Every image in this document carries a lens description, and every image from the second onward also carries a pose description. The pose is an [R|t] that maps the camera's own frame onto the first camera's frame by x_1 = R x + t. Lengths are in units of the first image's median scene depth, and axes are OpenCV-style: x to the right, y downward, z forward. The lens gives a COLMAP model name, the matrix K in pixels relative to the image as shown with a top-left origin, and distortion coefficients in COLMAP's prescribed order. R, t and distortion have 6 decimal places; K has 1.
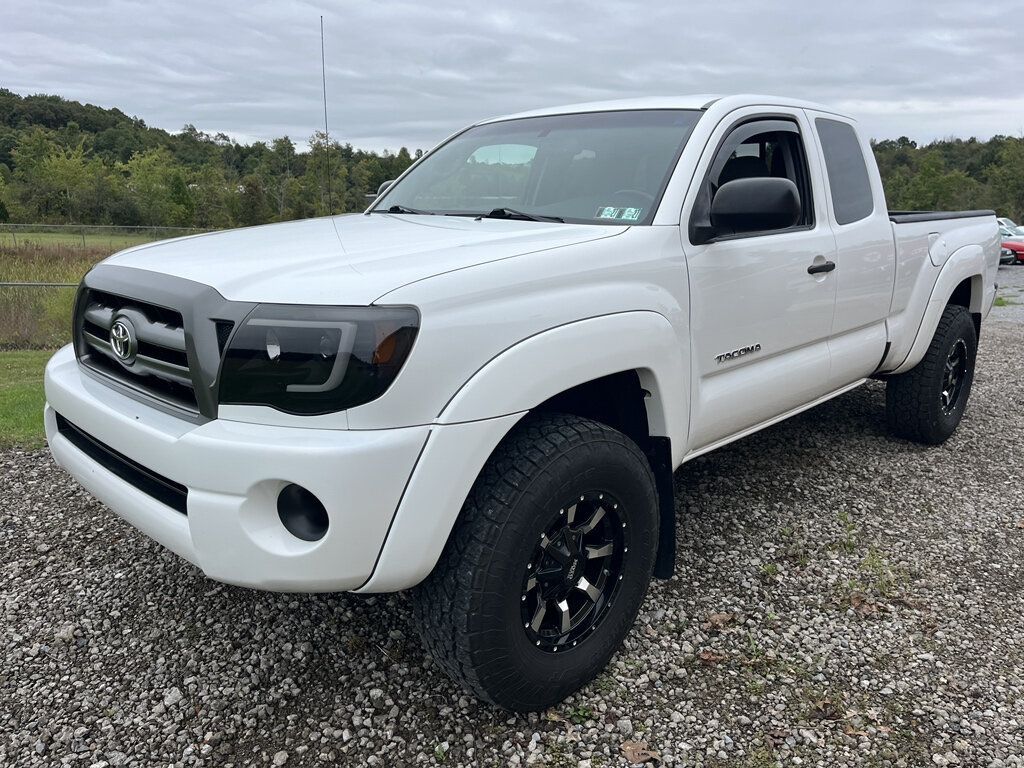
lens RADIAL K [[784.8, 0, 505.3], [0, 784.8, 380.8], [0, 0, 1]] dist [0.081316, -0.130554]
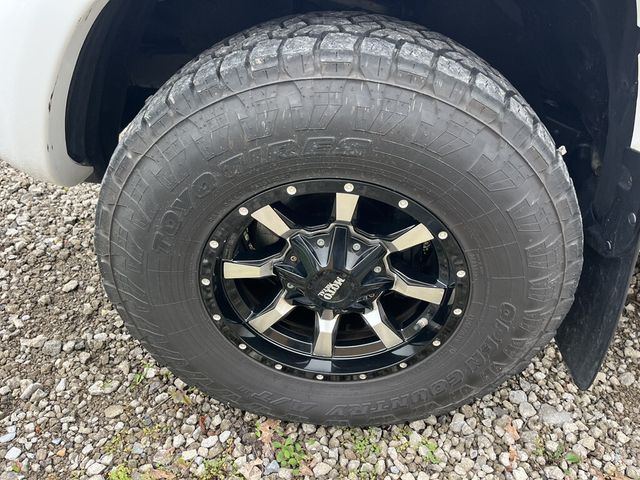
lens RADIAL K [[490.5, 0, 315.8], [0, 490.5, 238.0], [0, 0, 1]] dist [0.081316, -0.130554]
pose [[0.663785, 0.473477, -0.578972, 0.017432], [-0.239610, 0.867928, 0.435072, 0.002303], [0.708503, -0.150067, 0.689568, 0.044726]]
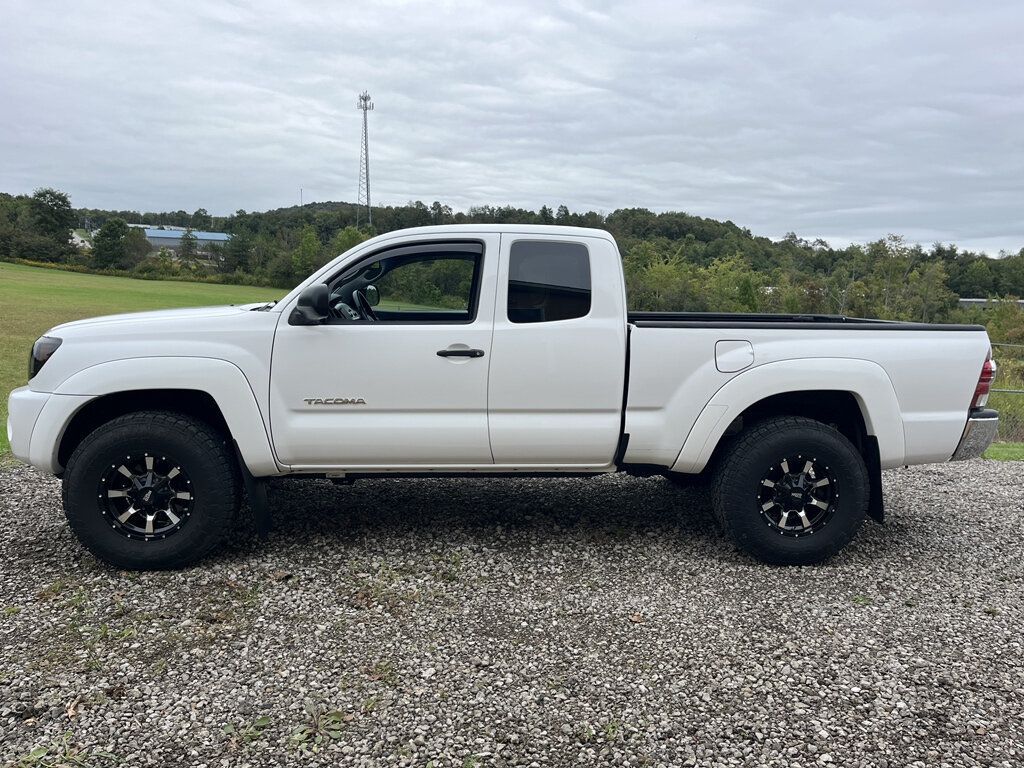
lens RADIAL K [[786.0, 0, 533.4], [0, 786.0, 362.4], [0, 0, 1]] dist [0.115951, -0.133955]
pose [[0.737986, 0.079079, -0.670166, 0.114836], [-0.176895, 0.981051, -0.079034, -0.004113], [0.651218, 0.176875, 0.737991, 0.011802]]
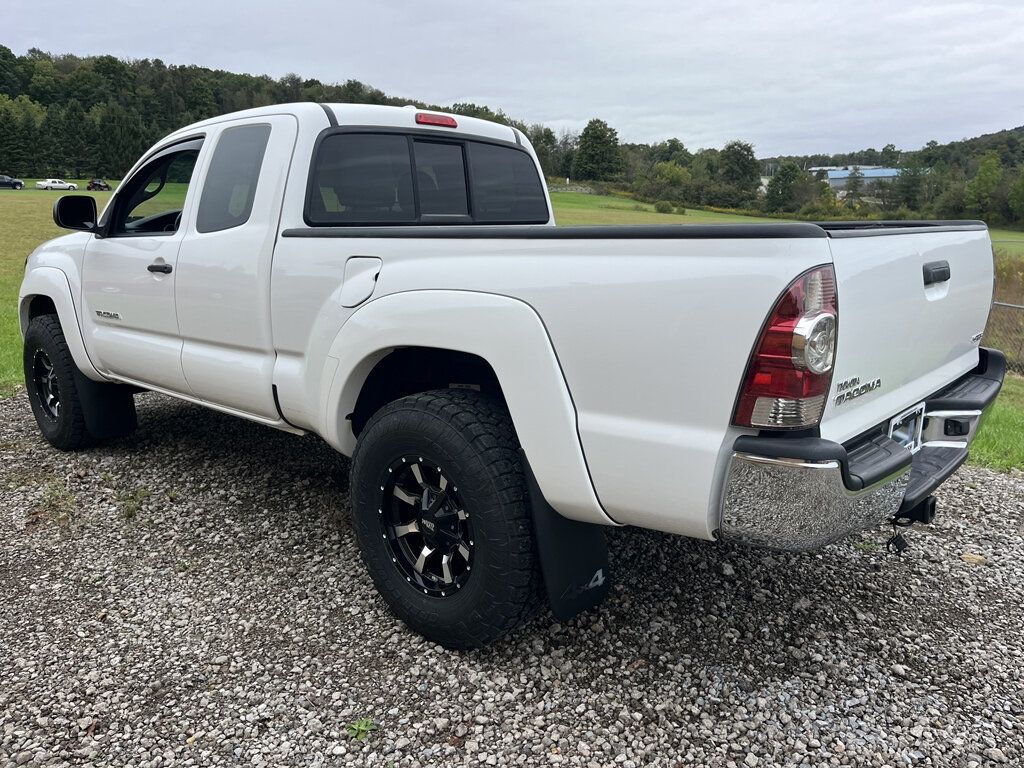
lens RADIAL K [[792.0, 0, 535.1], [0, 792.0, 367.5], [0, 0, 1]] dist [0.084946, -0.144156]
pose [[0.003336, 0.177733, -0.984073, 0.131211], [-0.224985, 0.958982, 0.172439, -0.027521], [0.974357, 0.220826, 0.043187, 0.128077]]
